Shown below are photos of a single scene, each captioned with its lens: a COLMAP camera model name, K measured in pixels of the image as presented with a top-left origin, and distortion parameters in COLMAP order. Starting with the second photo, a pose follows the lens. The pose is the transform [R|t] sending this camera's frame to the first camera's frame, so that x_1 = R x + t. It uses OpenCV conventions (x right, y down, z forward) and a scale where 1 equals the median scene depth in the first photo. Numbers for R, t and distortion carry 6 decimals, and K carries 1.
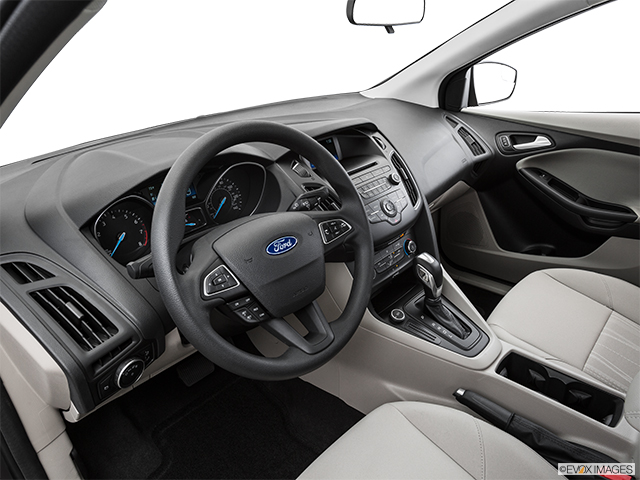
lens RADIAL K [[439.0, 0, 320.0], [0, 439.0, 240.0], [0, 0, 1]] dist [-0.026528, 0.004586]
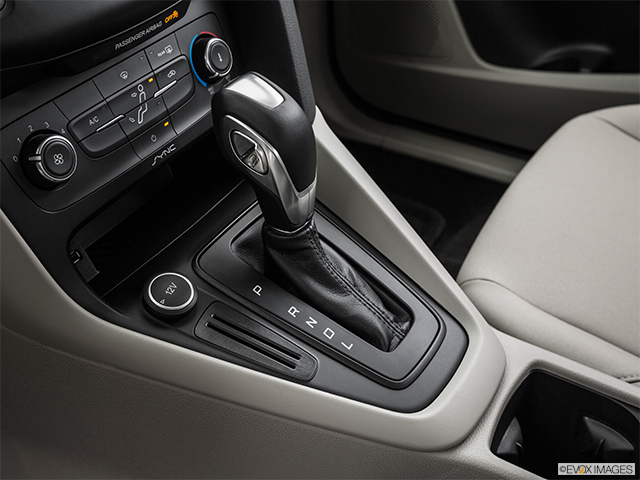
lens RADIAL K [[857.2, 0, 320.0], [0, 857.2, 240.0], [0, 0, 1]] dist [0.126356, 0.009229]
pose [[0.973662, -0.089231, 0.209809, 0.151486], [0.047091, 0.979096, 0.197872, 0.025794], [-0.223080, -0.182780, 0.957511, 0.418062]]
